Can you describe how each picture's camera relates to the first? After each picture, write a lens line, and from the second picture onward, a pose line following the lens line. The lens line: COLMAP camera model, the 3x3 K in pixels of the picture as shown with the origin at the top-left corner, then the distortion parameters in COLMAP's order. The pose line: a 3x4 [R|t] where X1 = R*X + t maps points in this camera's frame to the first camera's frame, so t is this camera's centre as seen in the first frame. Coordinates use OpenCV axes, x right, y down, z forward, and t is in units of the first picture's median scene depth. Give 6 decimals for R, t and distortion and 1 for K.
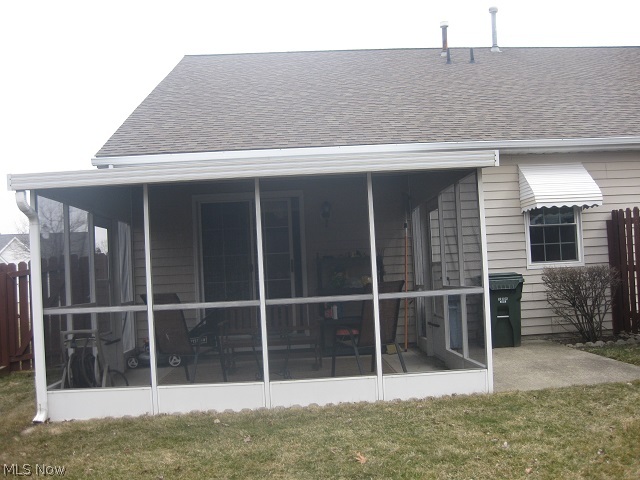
lens RADIAL K [[658.1, 0, 320.0], [0, 658.1, 240.0], [0, 0, 1]] dist [-0.077587, 0.008628]
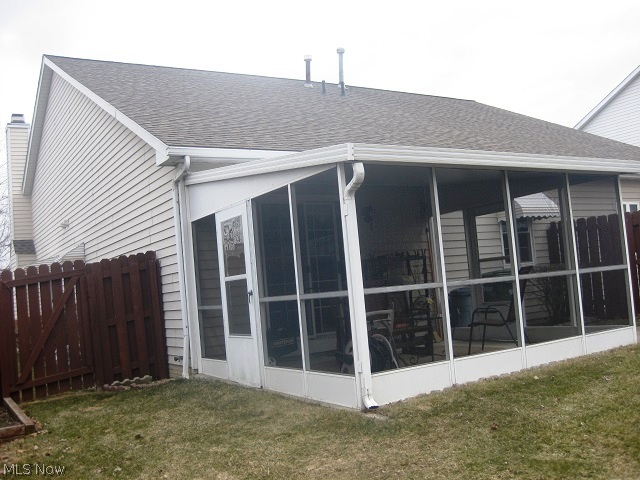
lens RADIAL K [[658.1, 0, 320.0], [0, 658.1, 240.0], [0, 0, 1]] dist [-0.077587, 0.008628]
pose [[0.882506, 0.011143, 0.470169, -0.543289], [0.014940, 0.998551, -0.051708, 0.048375], [-0.470064, 0.052657, 0.881060, 0.092078]]
